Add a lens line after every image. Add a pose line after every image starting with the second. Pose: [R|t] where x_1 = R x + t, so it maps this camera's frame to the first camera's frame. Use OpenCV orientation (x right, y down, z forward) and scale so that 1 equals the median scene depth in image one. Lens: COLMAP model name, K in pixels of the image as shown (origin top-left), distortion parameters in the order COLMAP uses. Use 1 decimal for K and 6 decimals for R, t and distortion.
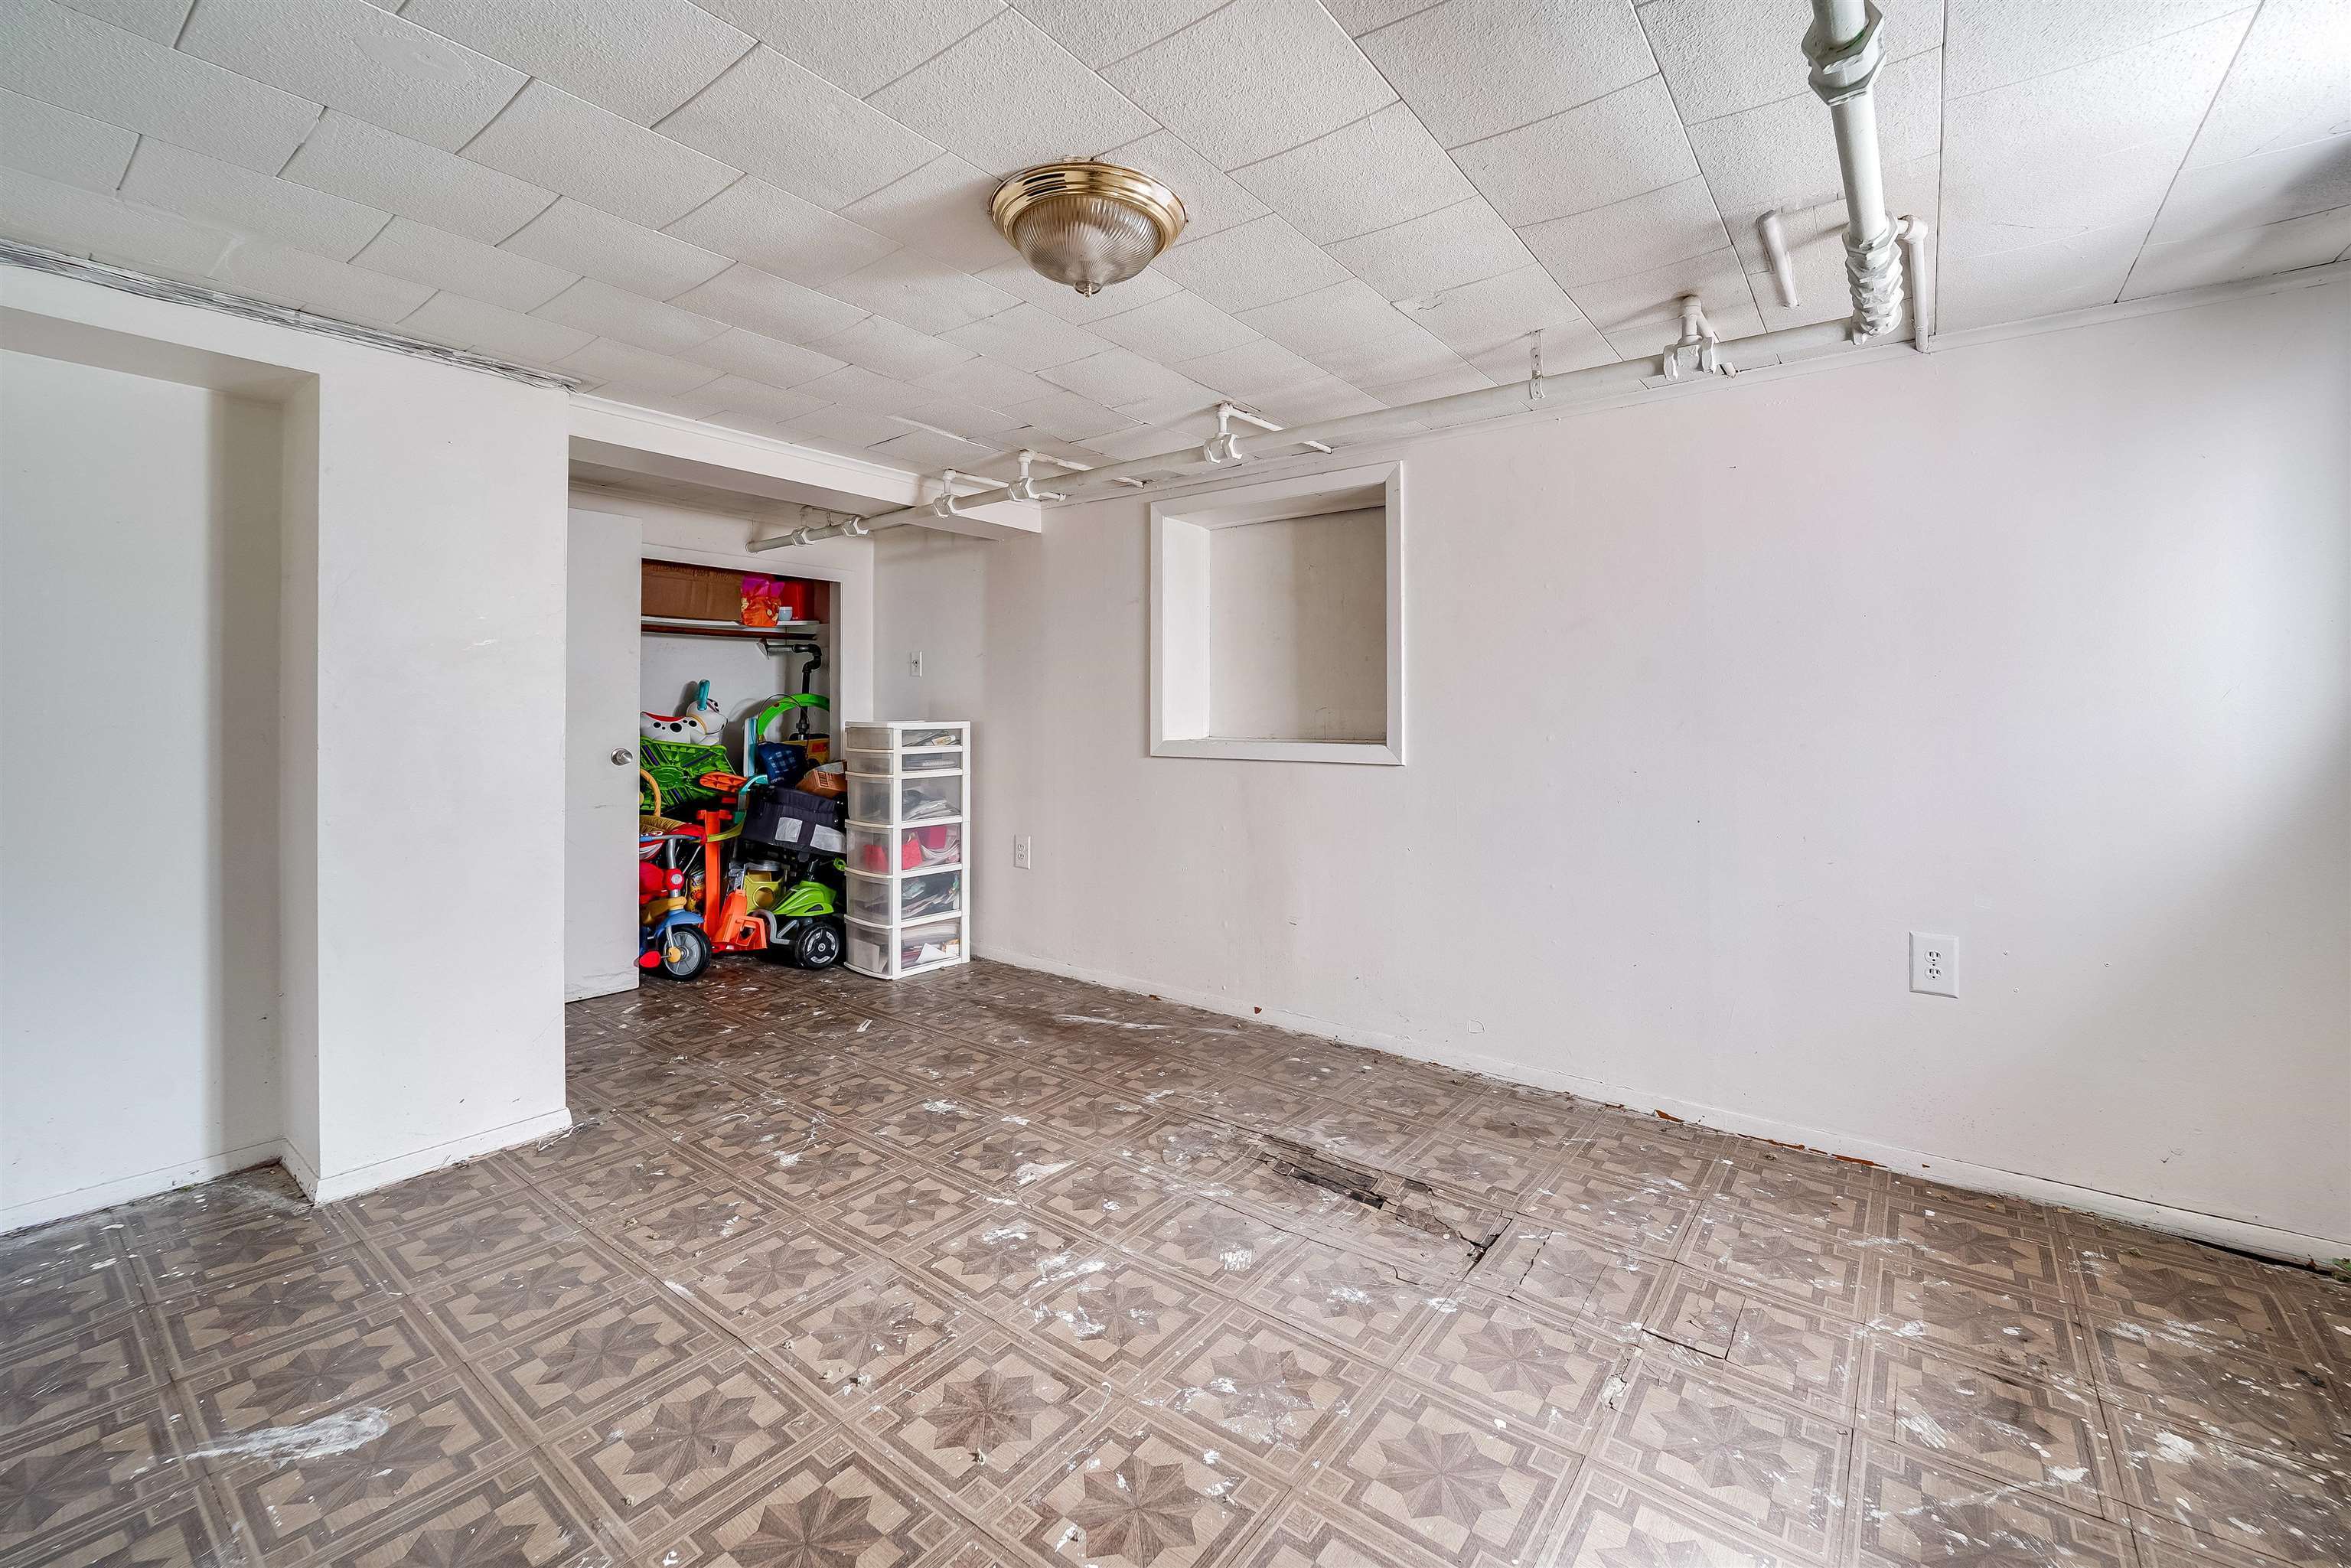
lens RADIAL K [[966.7, 0, 1195.7], [0, 966.7, 728.9], [0, 0, 1]] dist [-0.006256, -0.001301]
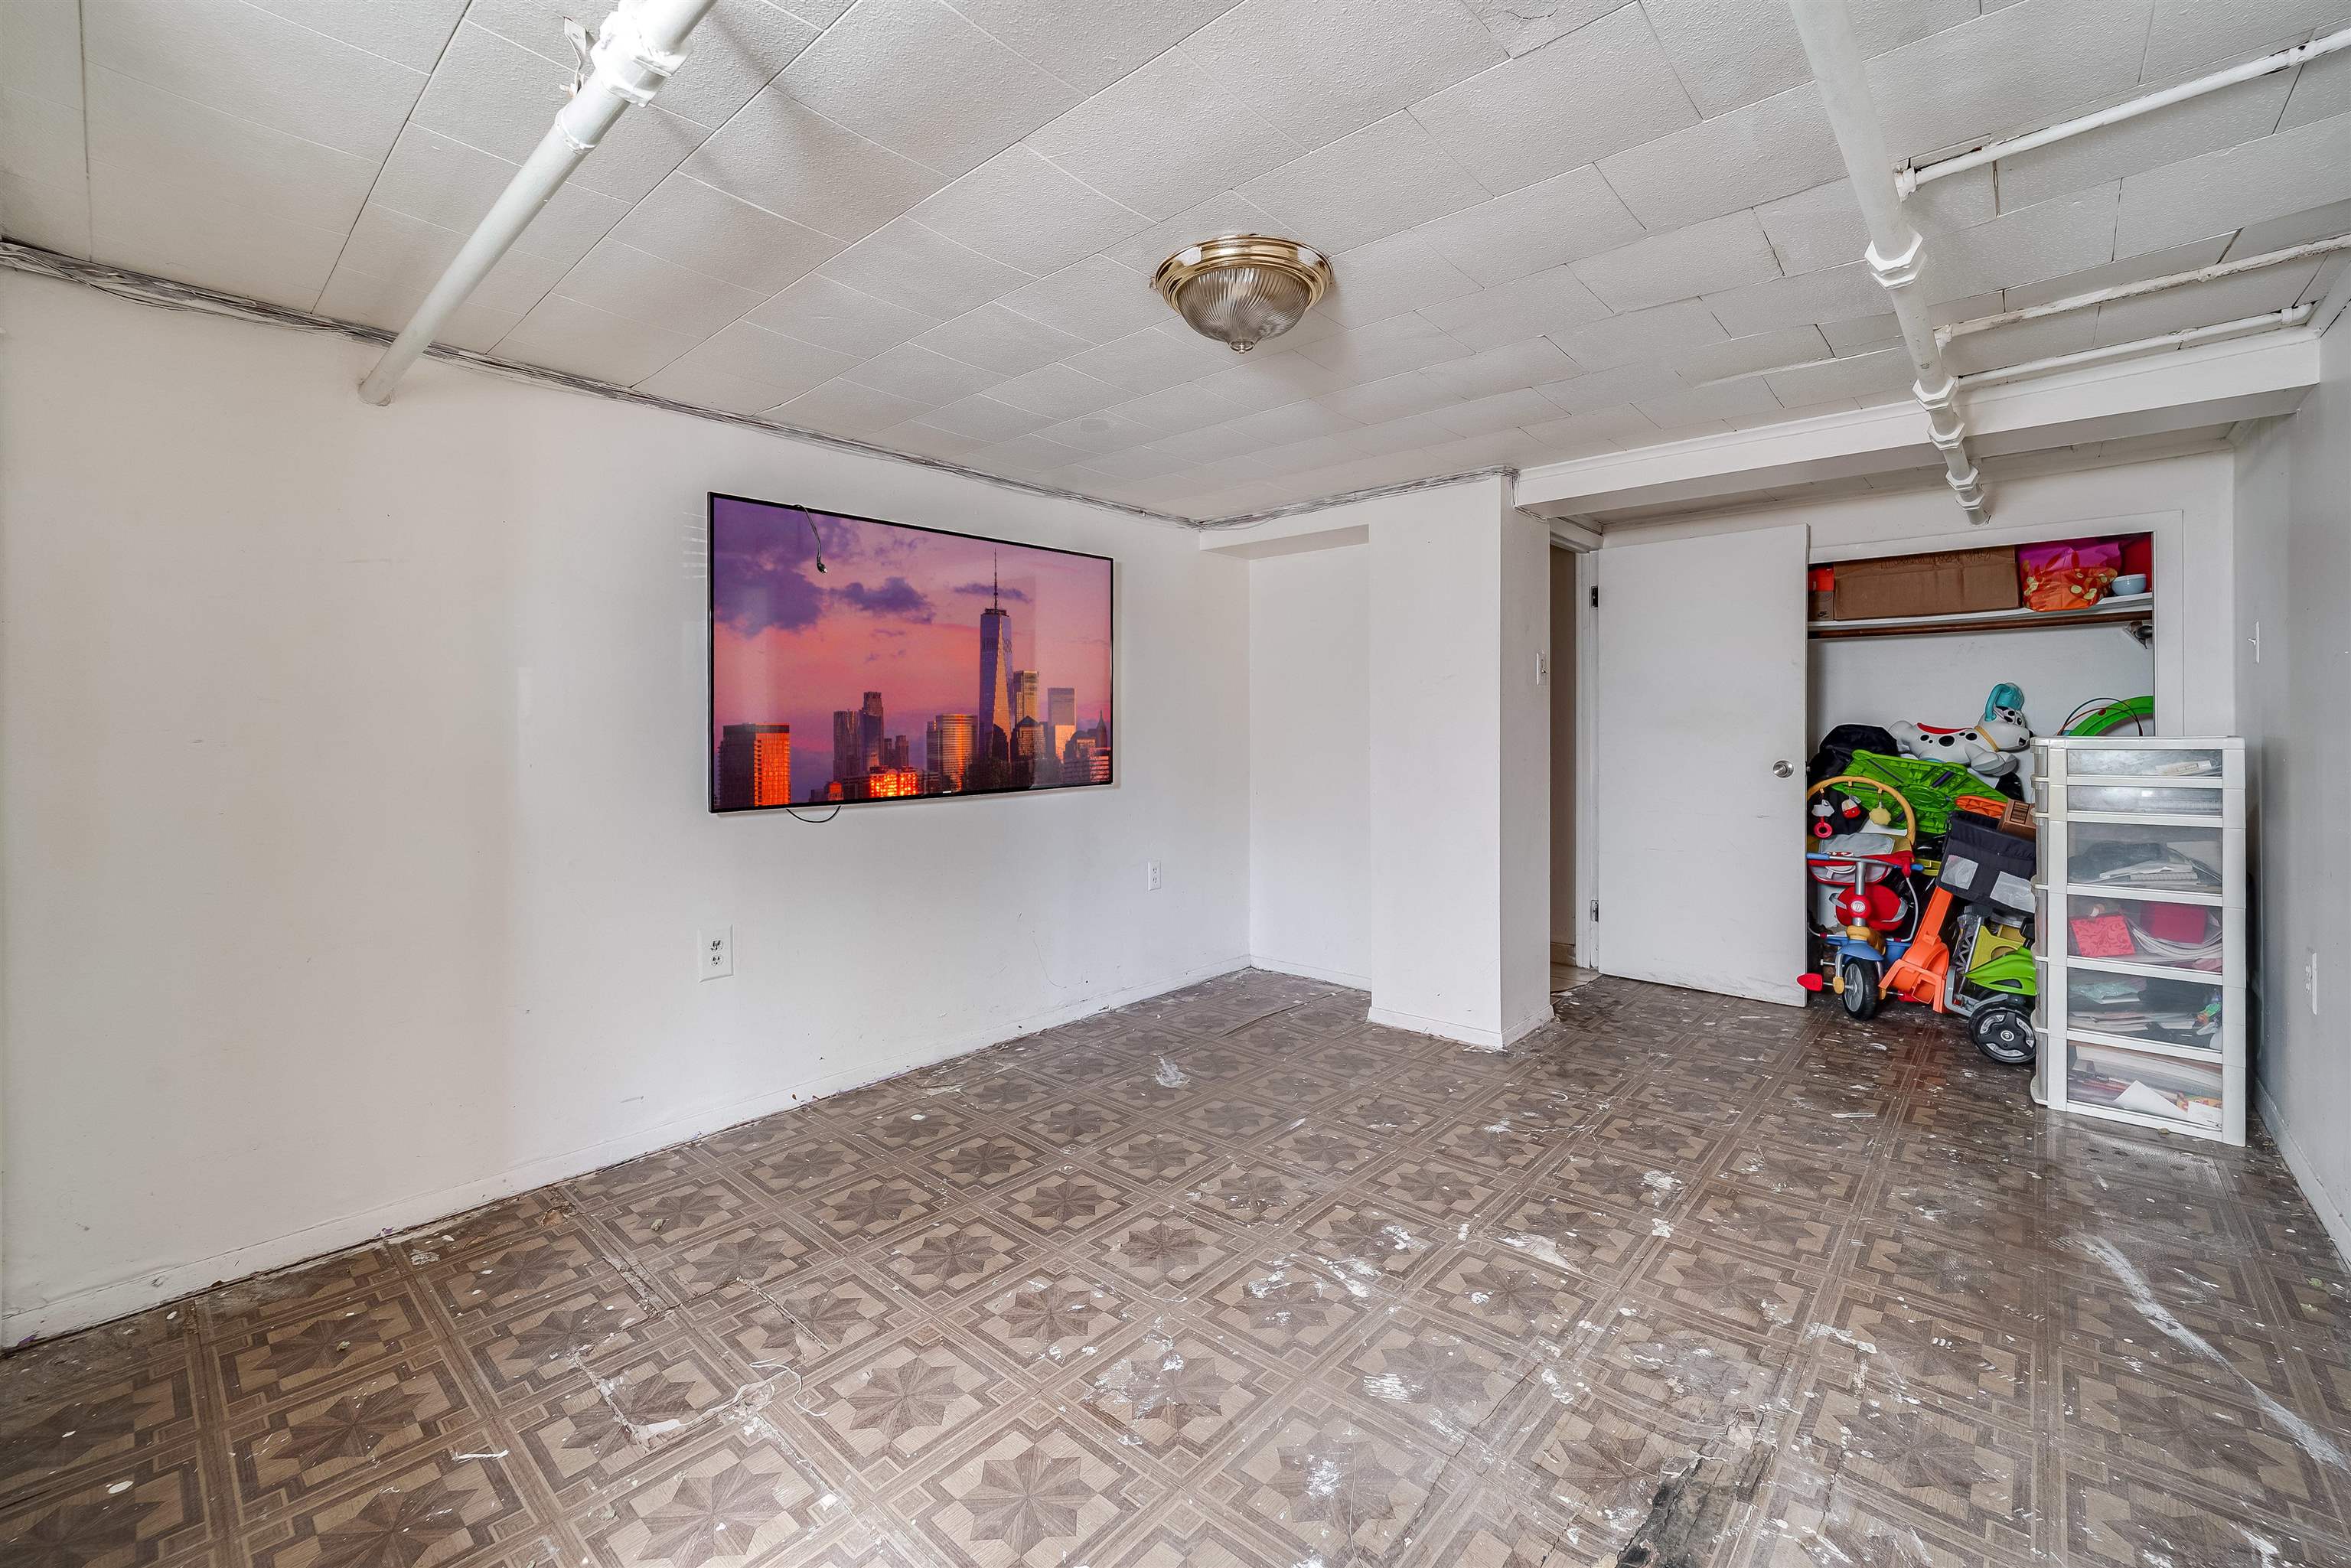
lens RADIAL K [[966.7, 0, 1172.1], [0, 966.7, 757.4], [0, 0, 1]] dist [-0.006256, -0.001301]
pose [[-0.085111, 0.031887, -0.995861, 0.740999], [-0.009827, 0.999412, 0.032841, -0.015982], [0.996323, 0.012581, -0.084748, 0.748434]]
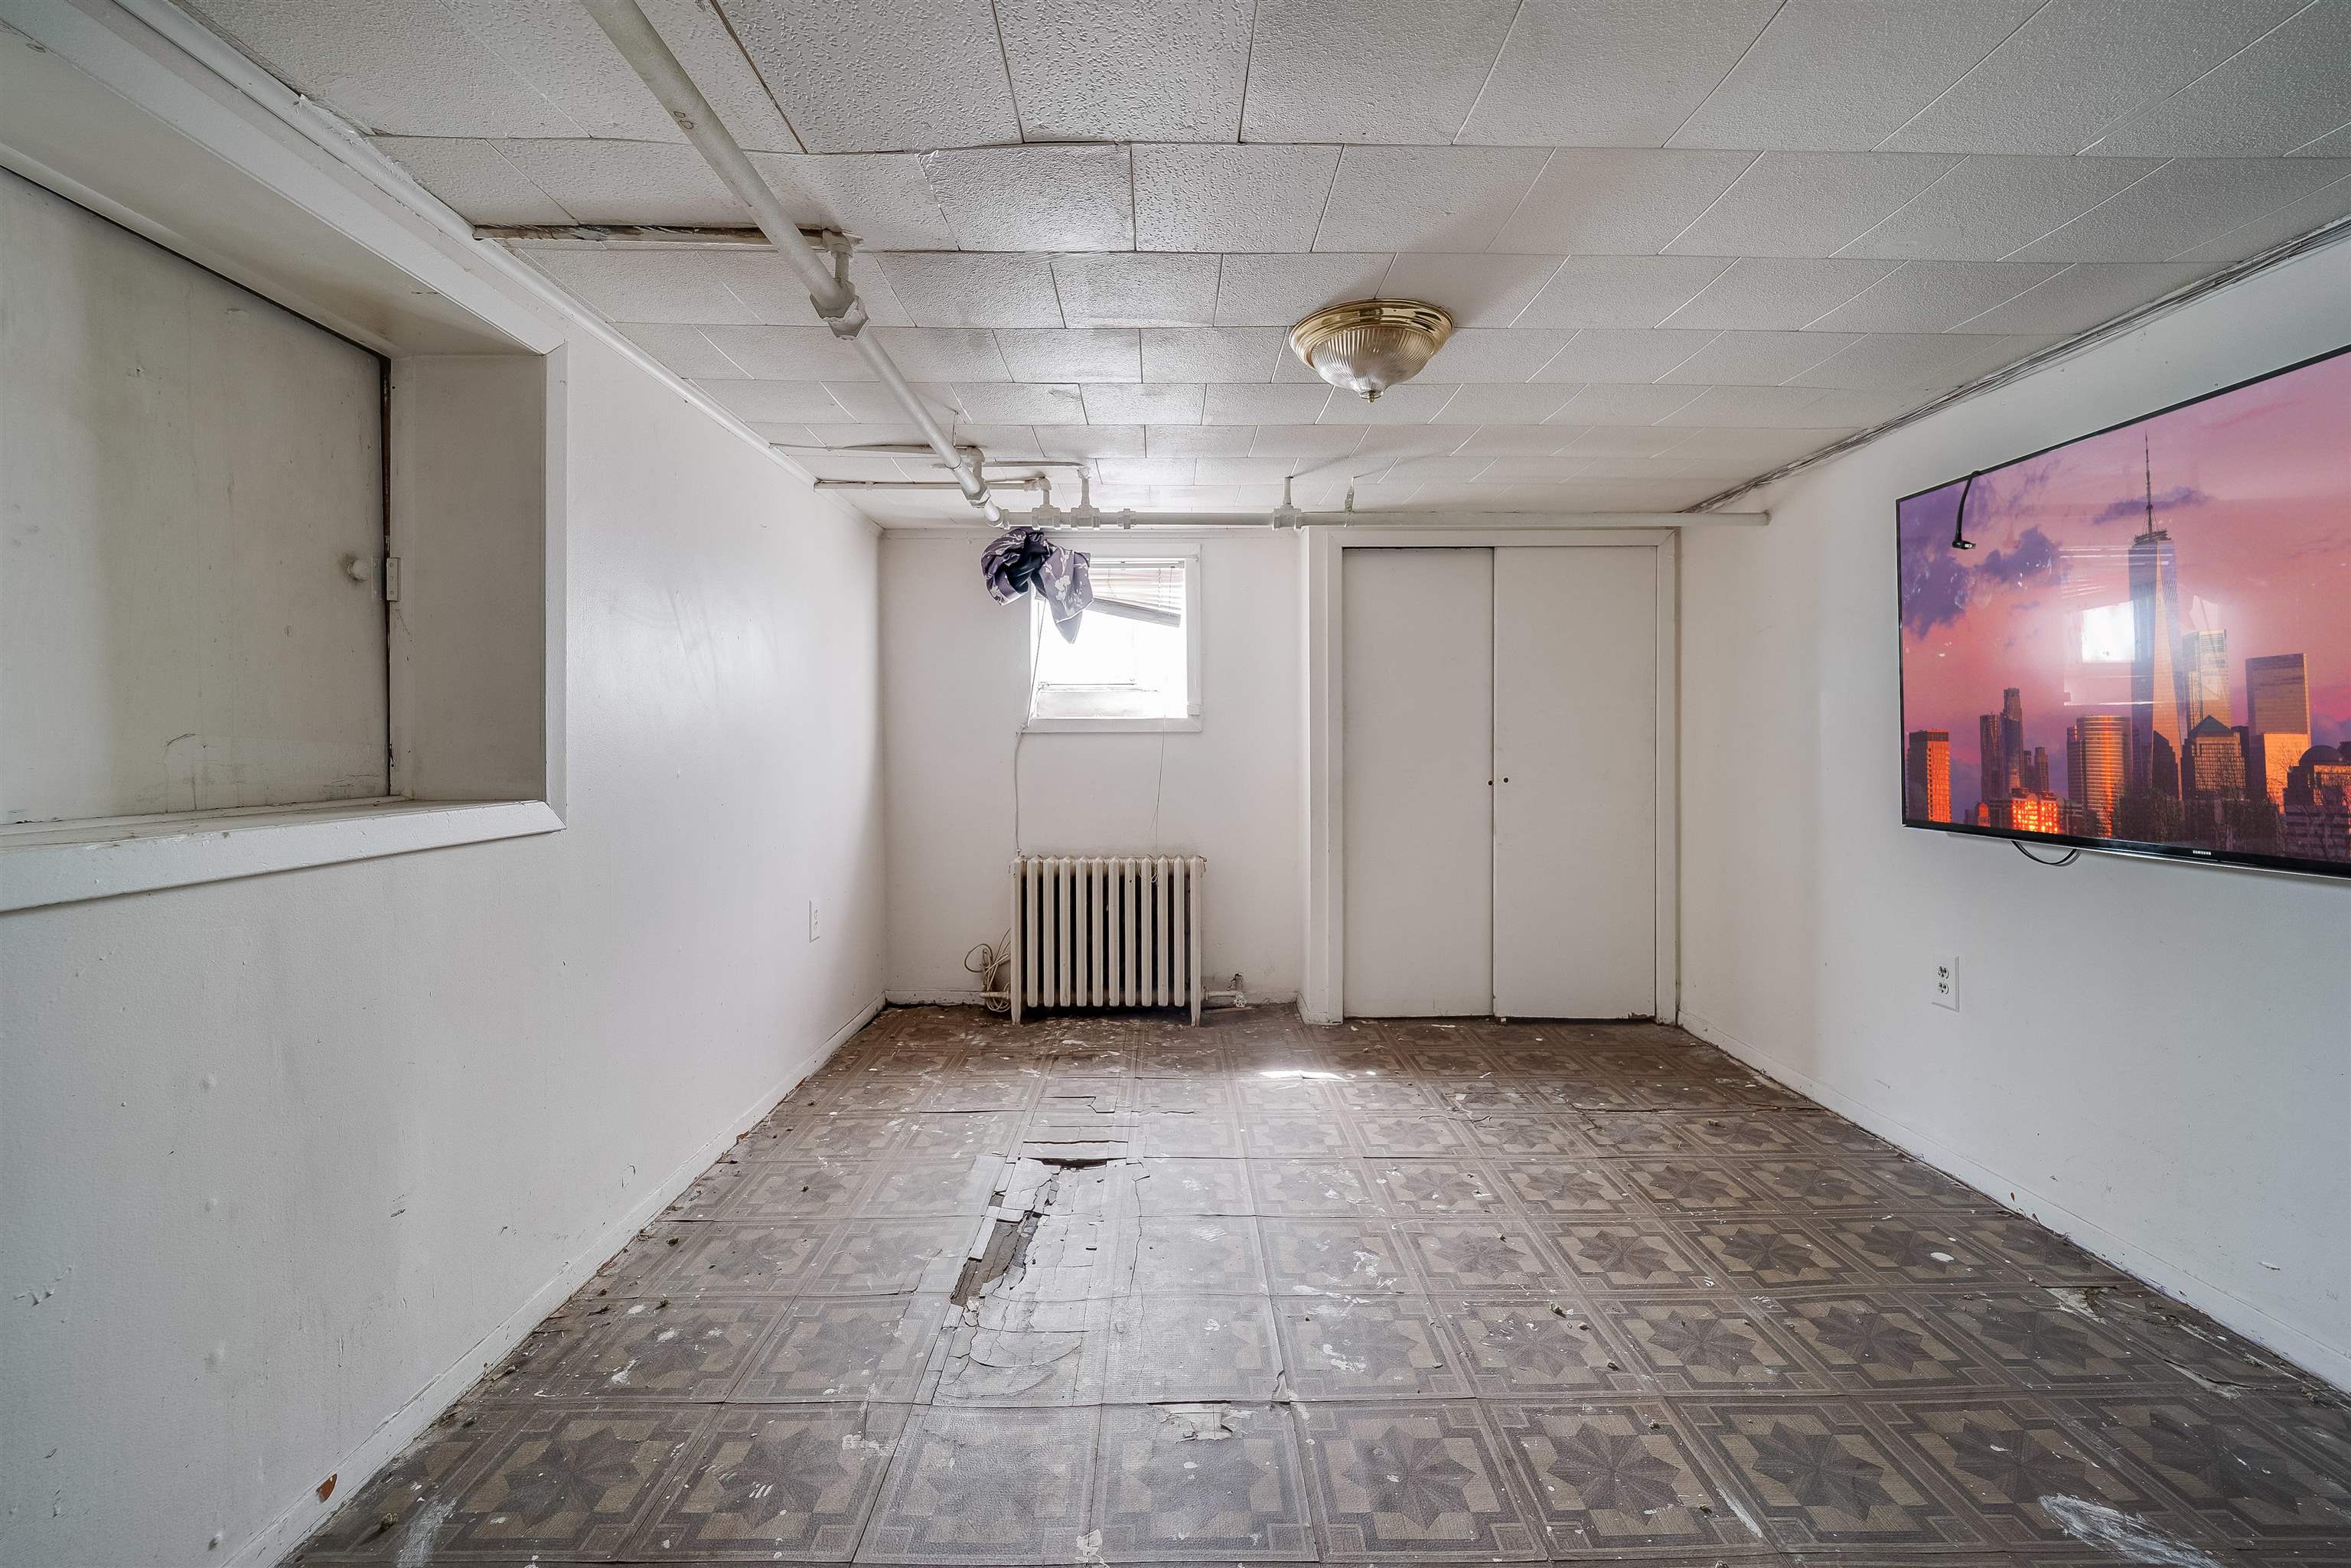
lens RADIAL K [[966.7, 0, 1162.0], [0, 966.7, 744.8], [0, 0, 1]] dist [-0.006256, -0.001301]
pose [[-0.597732, -0.001953, 0.801694, -0.697485], [0.014303, 0.999812, 0.013100, -0.025455], [-0.801568, 0.019297, -0.597592, 1.446612]]
